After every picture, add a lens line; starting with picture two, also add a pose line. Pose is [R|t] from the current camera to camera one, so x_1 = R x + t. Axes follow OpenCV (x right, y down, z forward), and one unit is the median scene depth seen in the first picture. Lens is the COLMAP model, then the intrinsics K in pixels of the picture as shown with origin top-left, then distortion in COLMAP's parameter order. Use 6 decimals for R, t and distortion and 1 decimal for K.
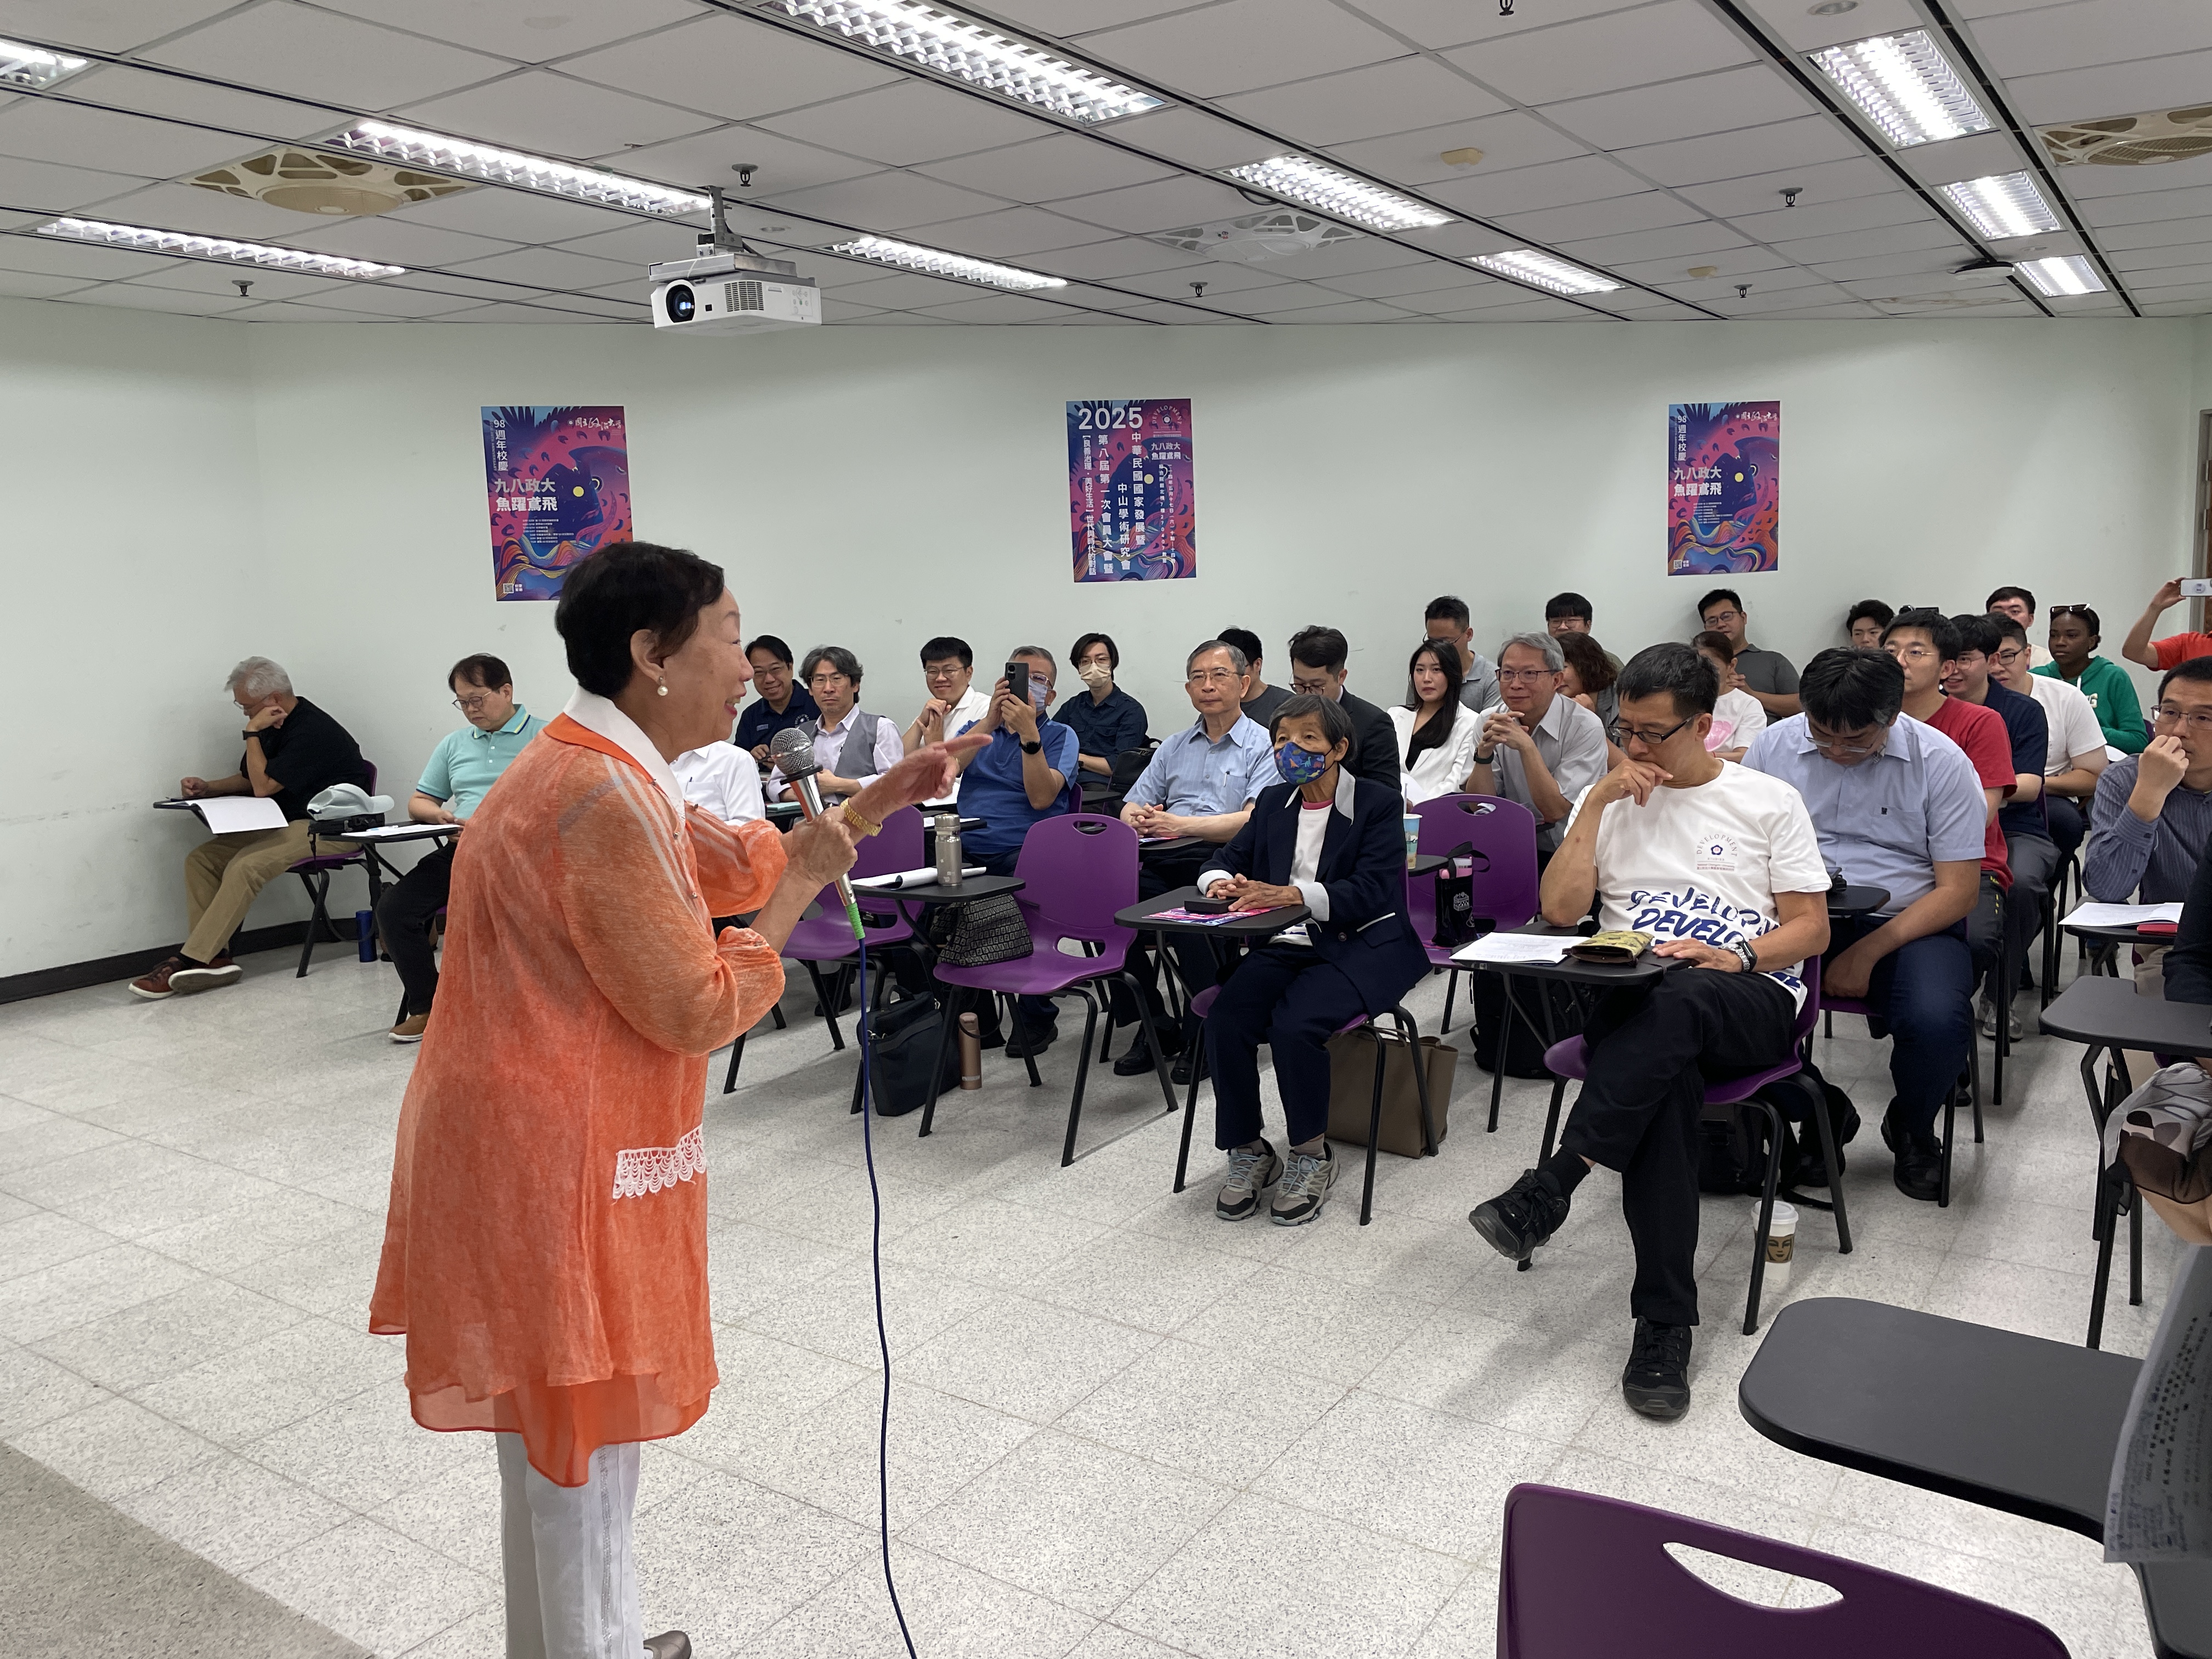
lens RADIAL K [[1677.3, 0, 1110.7], [0, 1677.3, 829.7], [0, 0, 1]] dist [0.105556, -0.008990]
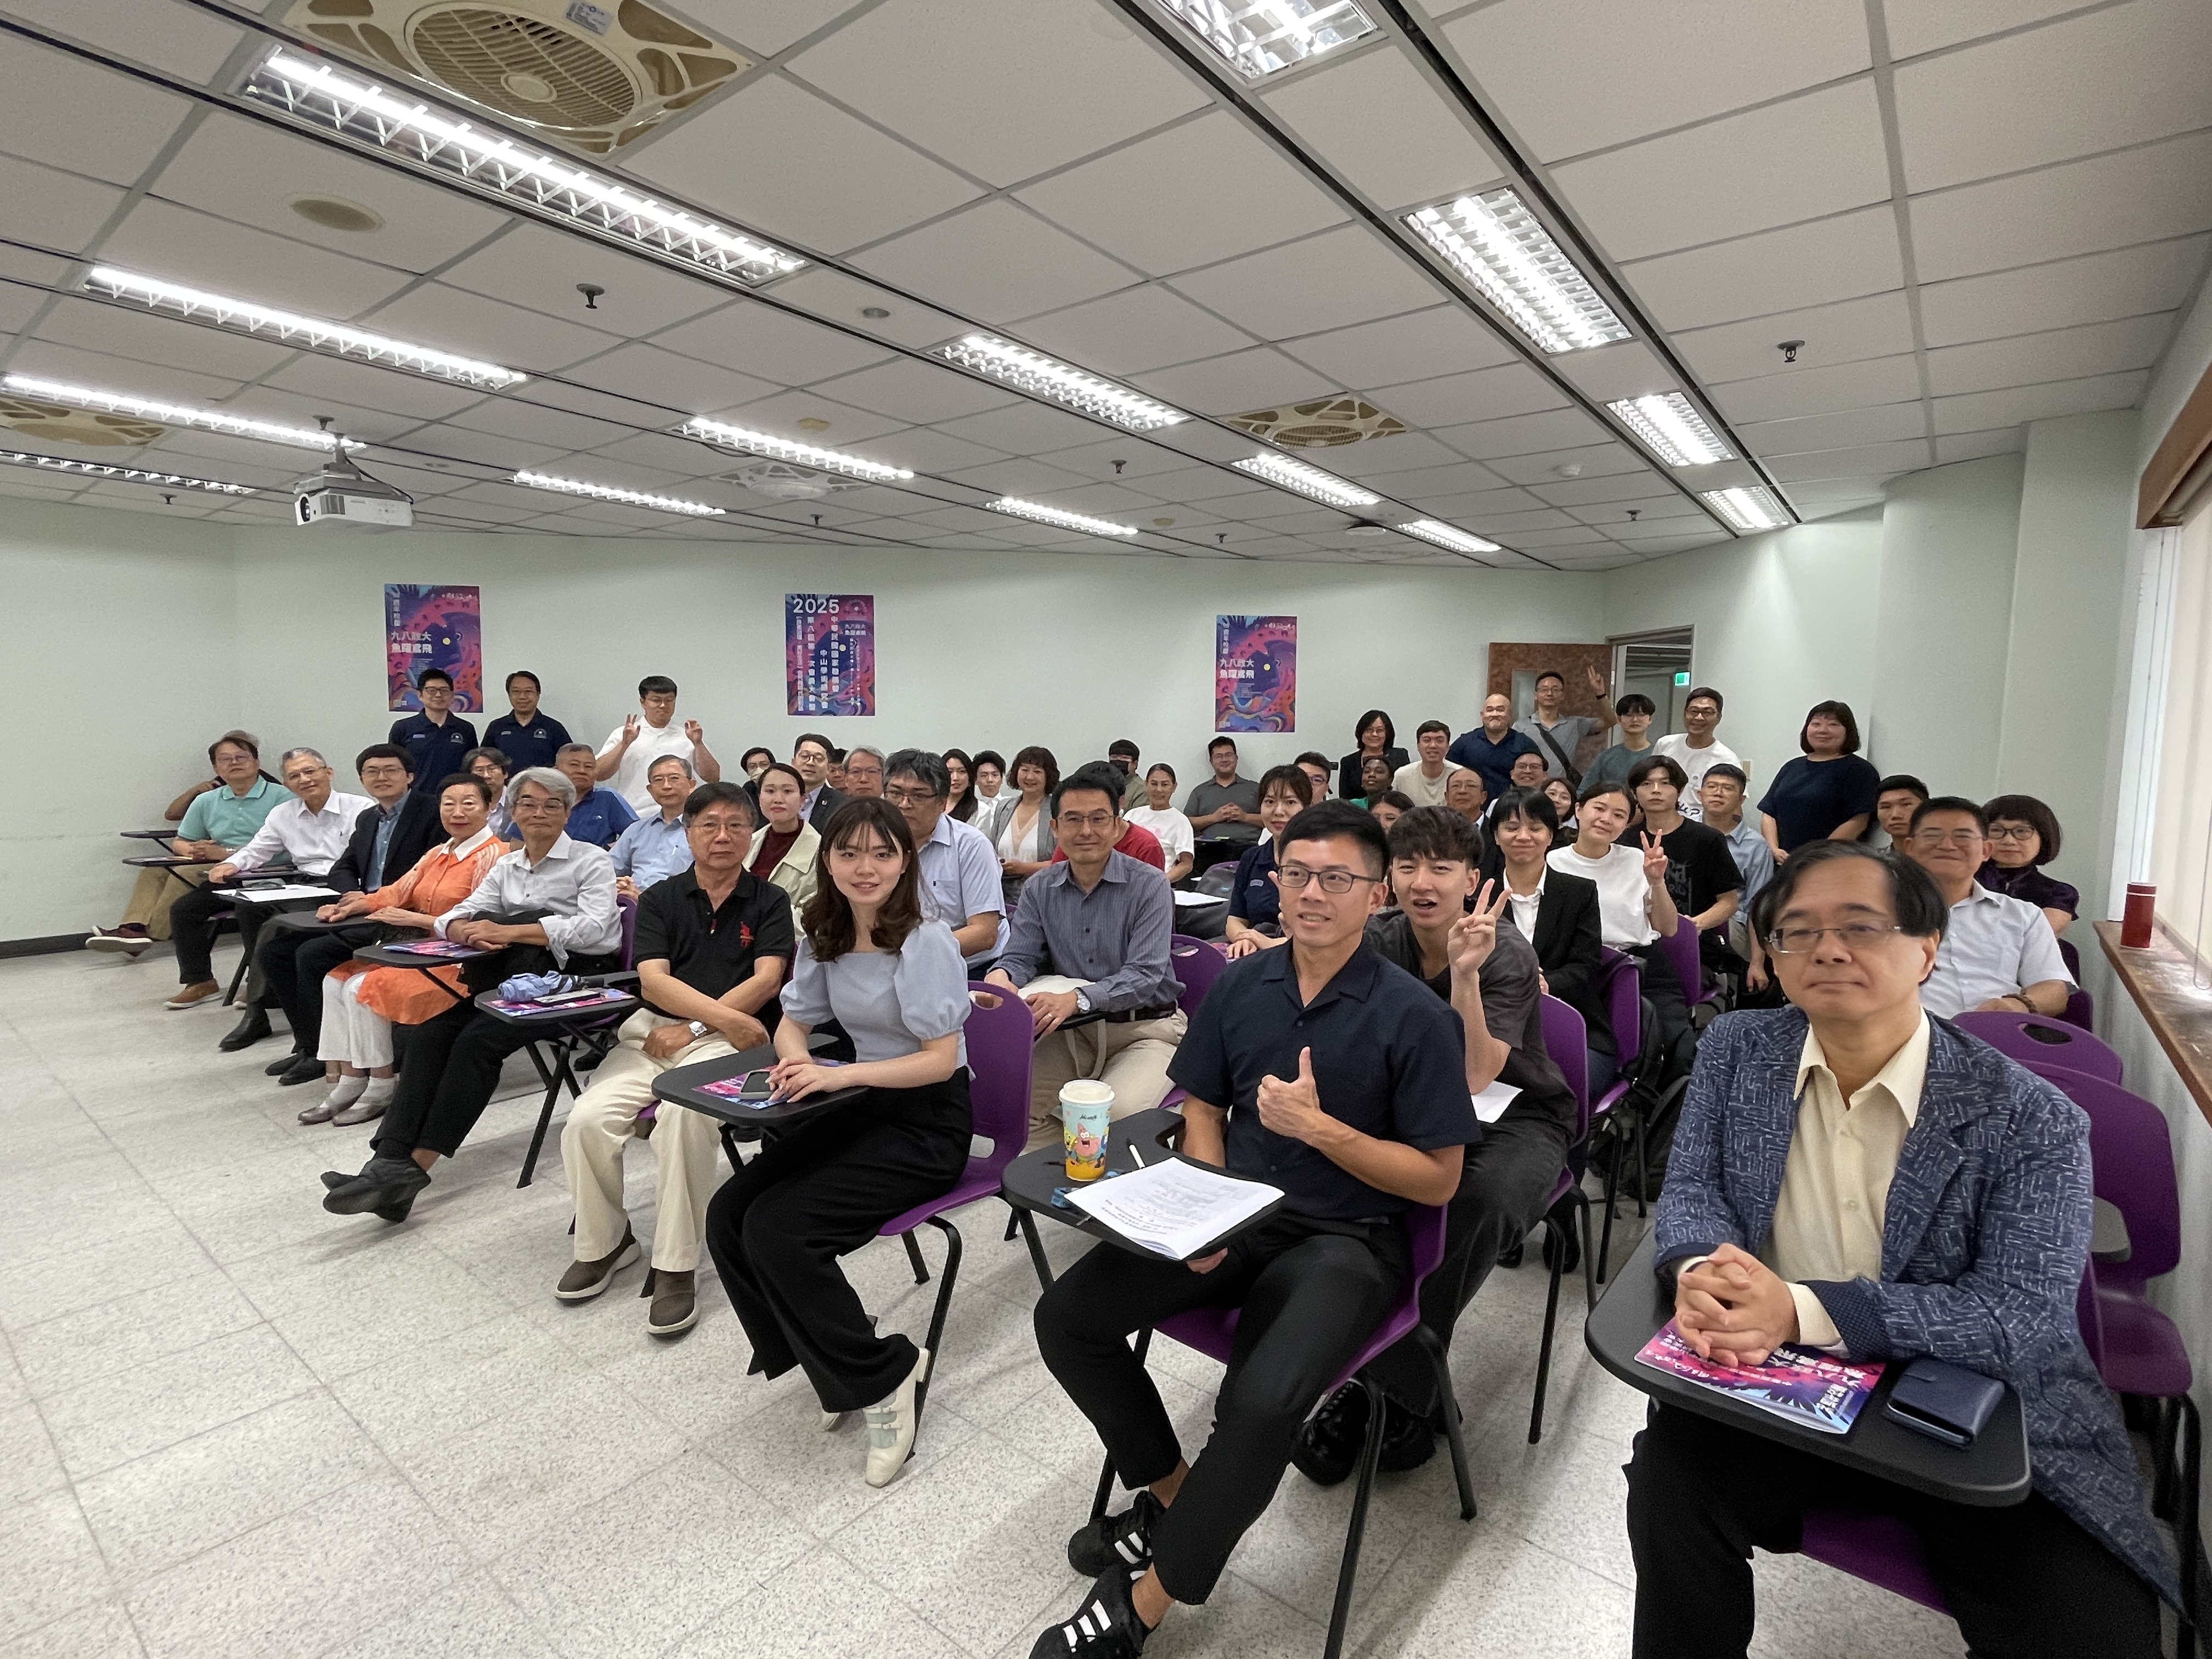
lens RADIAL K [[1108.7, 0, 1101.5], [0, 1108.7, 841.4], [0, 0, 1]] dist [0.028149, 0.000523]
pose [[0.996050, 0.051874, -0.072060, 0.324906], [-0.054733, 0.997767, -0.038286, -0.015781], [0.069913, 0.042078, 0.996665, 0.061057]]
